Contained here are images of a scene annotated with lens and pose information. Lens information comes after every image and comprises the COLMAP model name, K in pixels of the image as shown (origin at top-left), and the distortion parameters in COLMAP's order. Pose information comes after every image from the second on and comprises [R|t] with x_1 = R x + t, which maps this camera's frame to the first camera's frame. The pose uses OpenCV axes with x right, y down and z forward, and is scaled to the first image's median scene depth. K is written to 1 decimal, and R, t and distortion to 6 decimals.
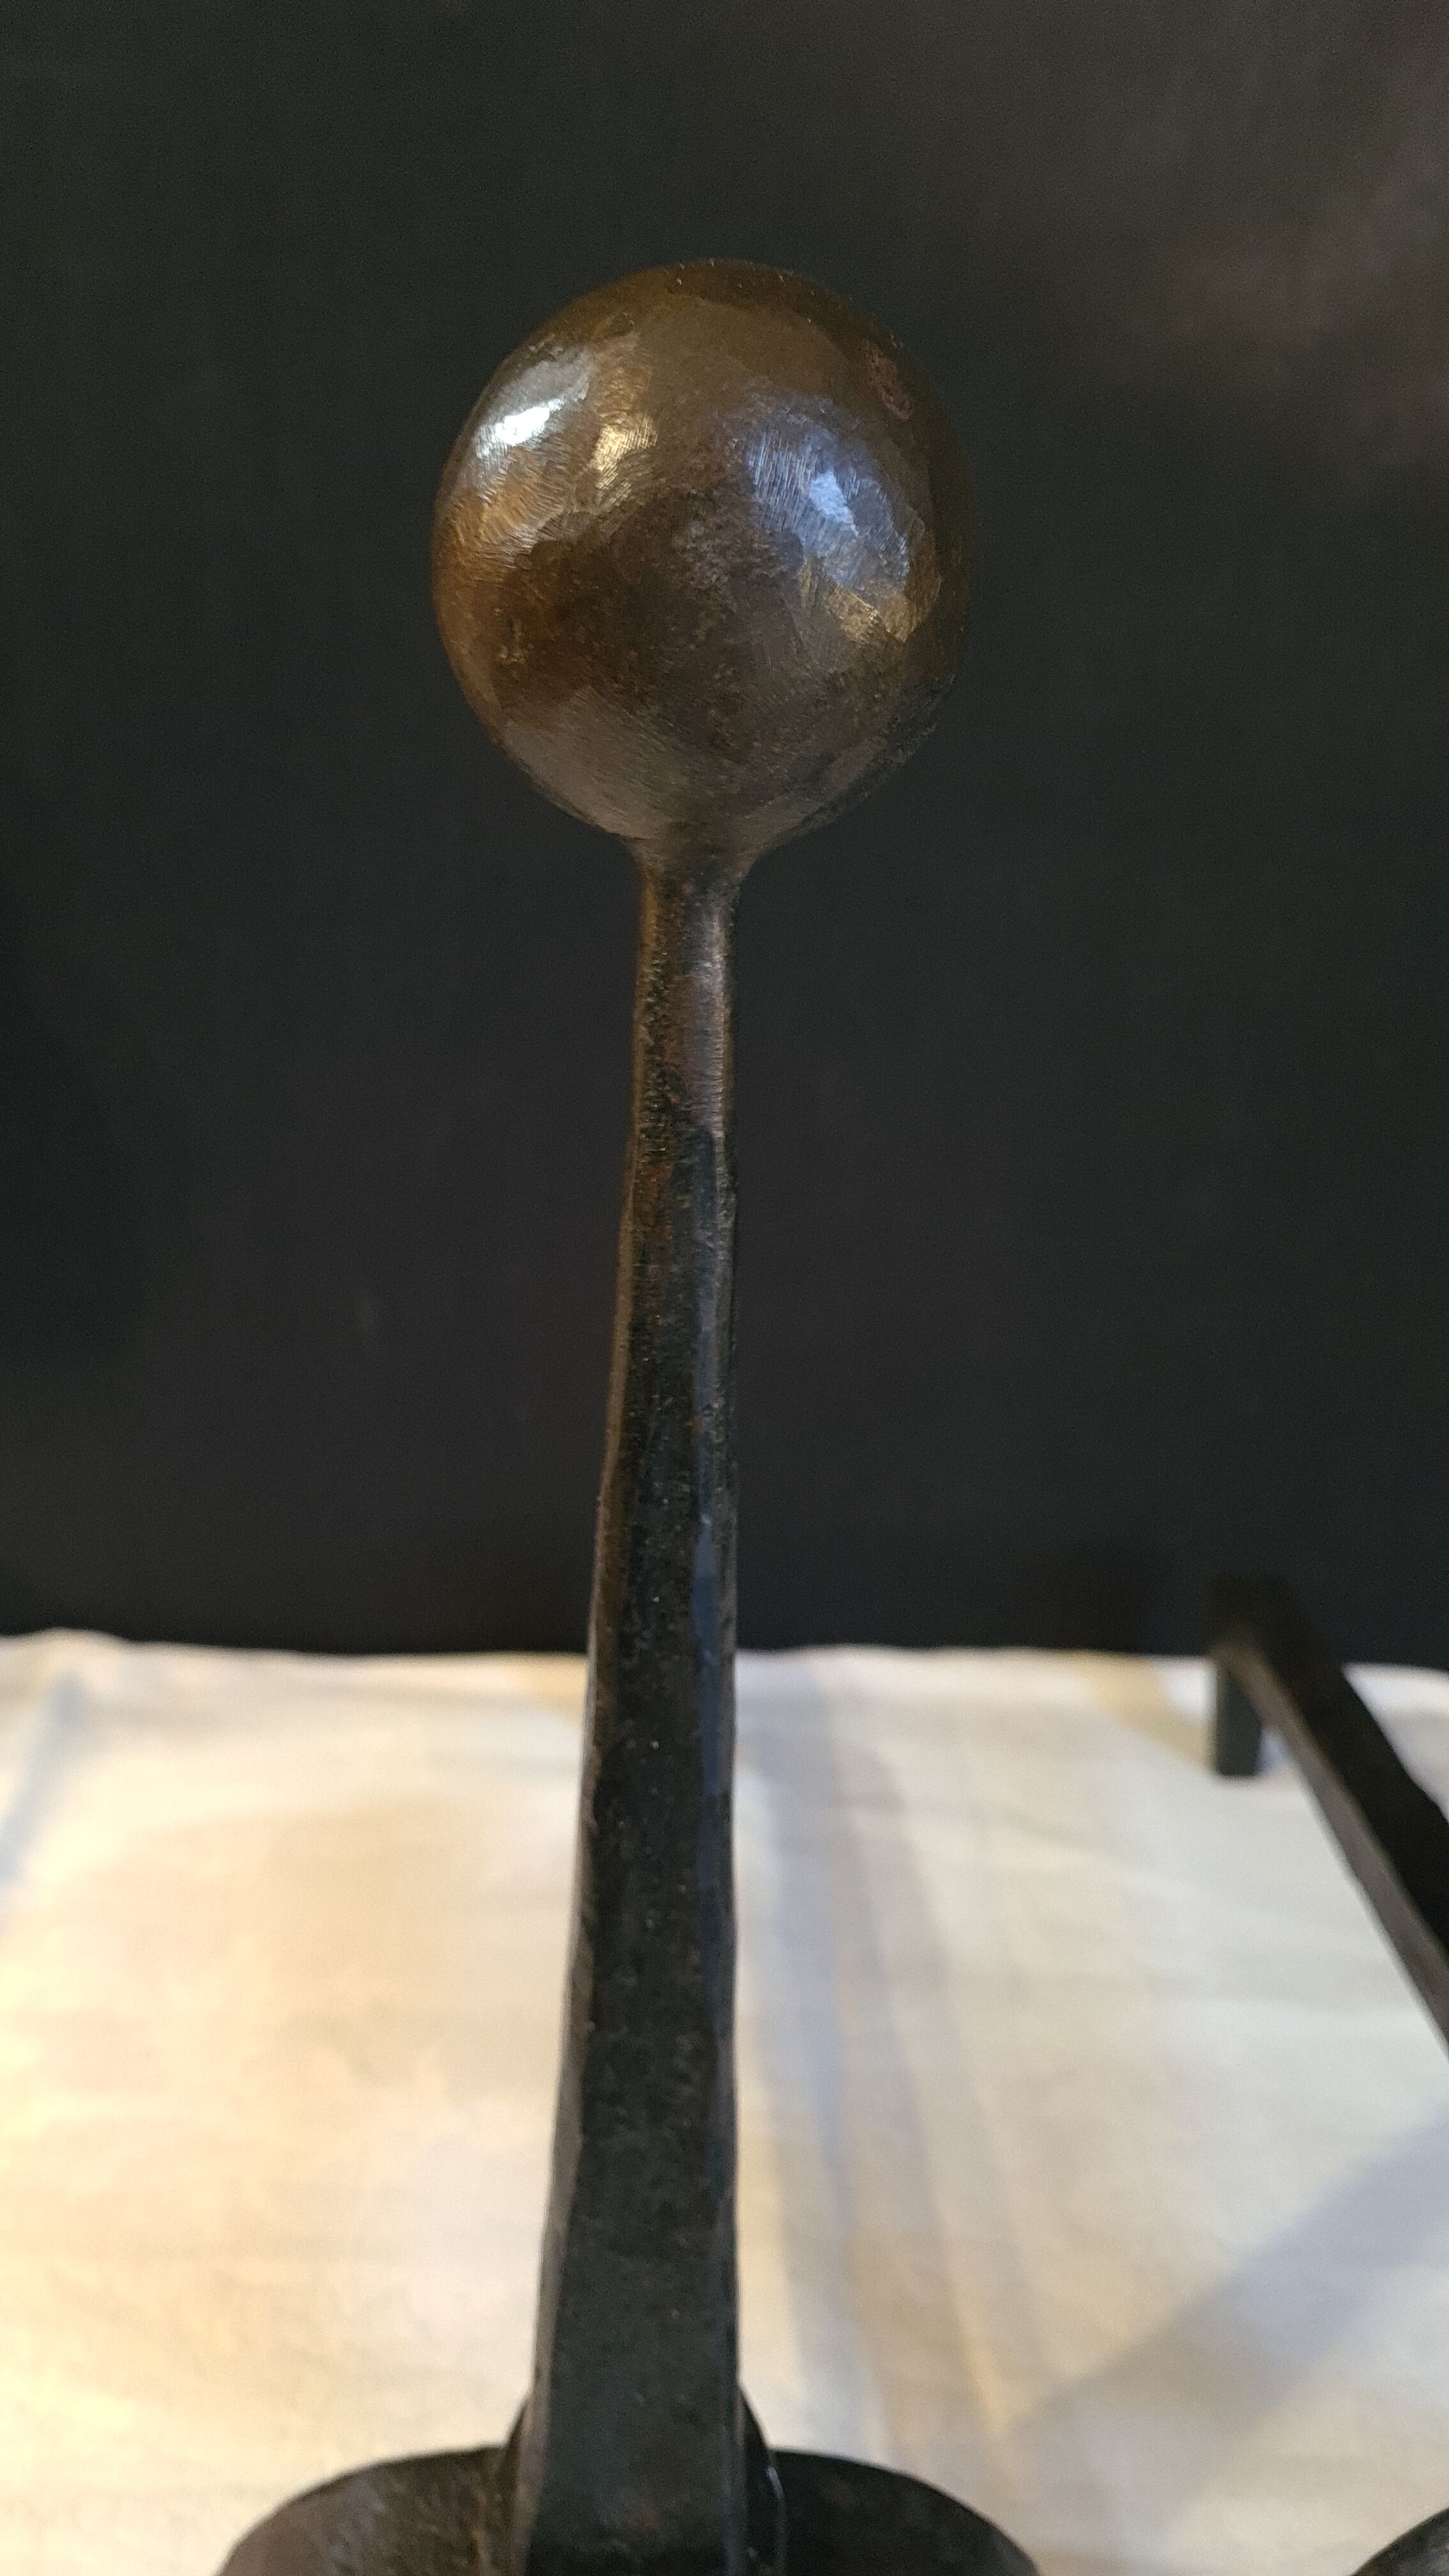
lens RADIAL K [[1935.0, 0, 722.6], [0, 1935.0, 1236.5], [0, 0, 1]] dist [0.001579, -0.000073]
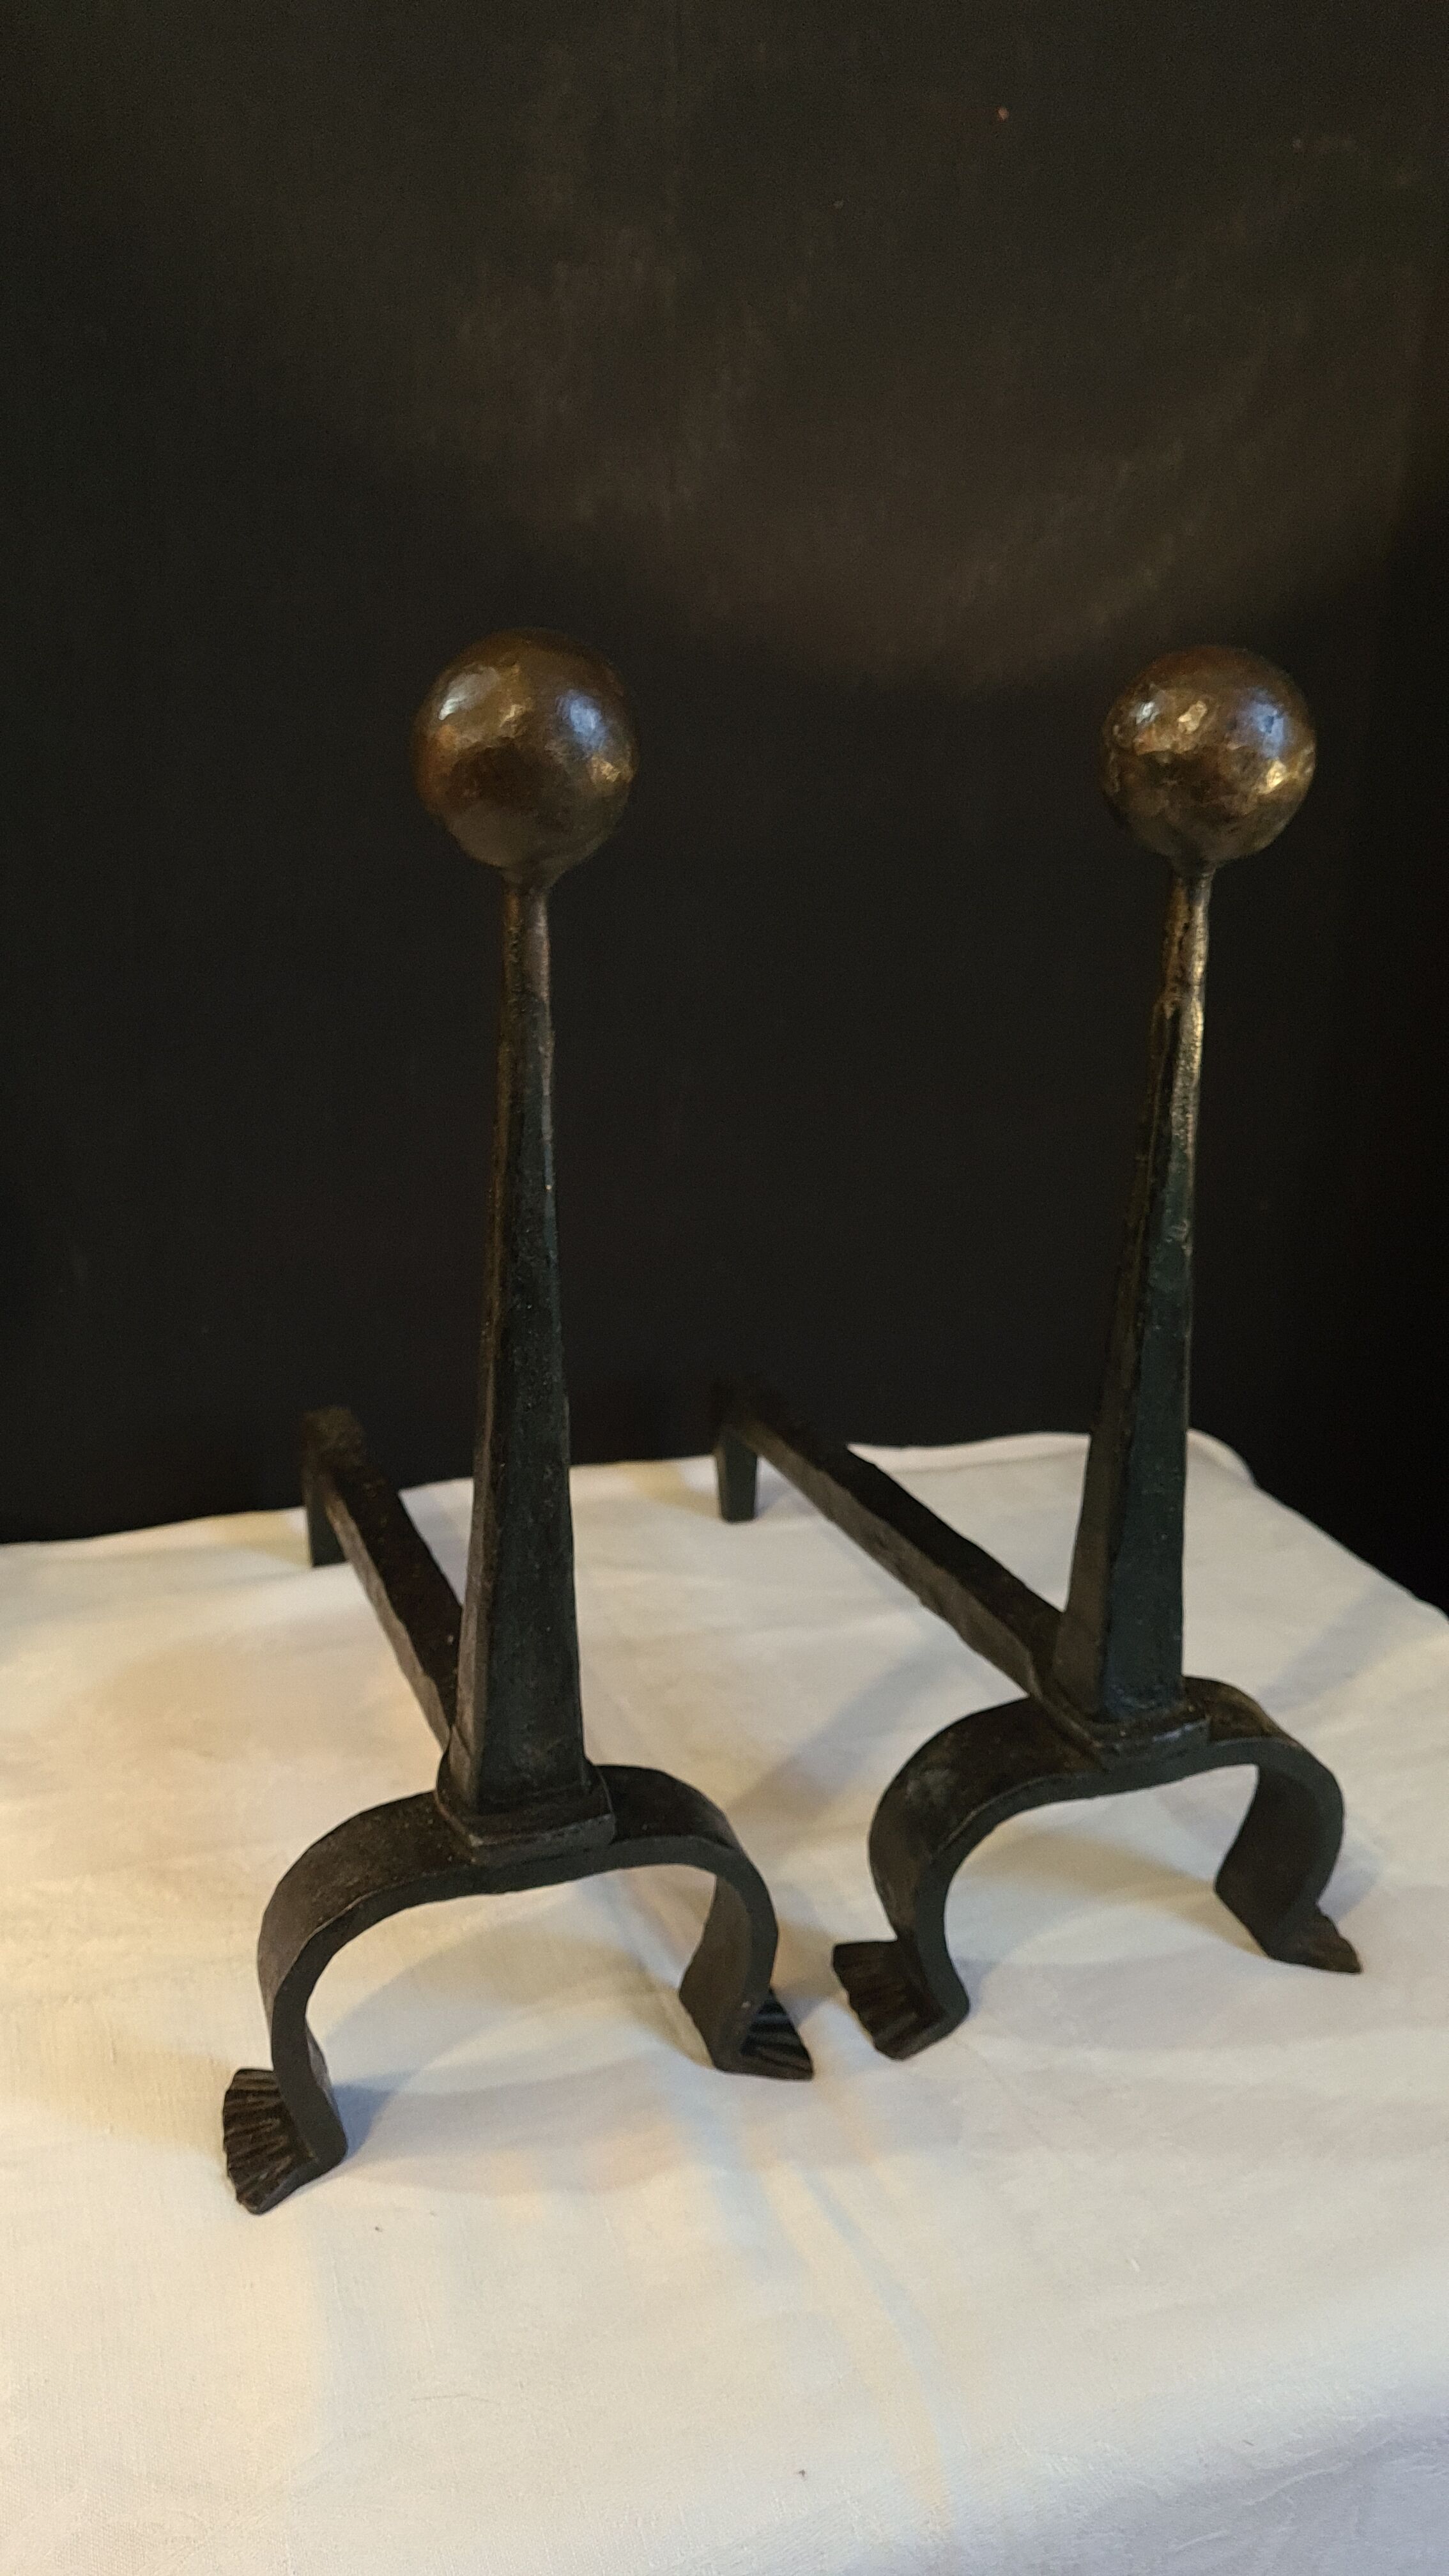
lens RADIAL K [[1979.9, 0, 724.5], [0, 1979.9, 1288.0], [0, 0, 1]] dist [0.063970, -0.072496]
pose [[0.944109, -0.115701, 0.308660, -0.569445], [0.119815, 0.992780, 0.005663, 0.295877], [-0.307087, 0.031636, 0.951155, -1.264945]]
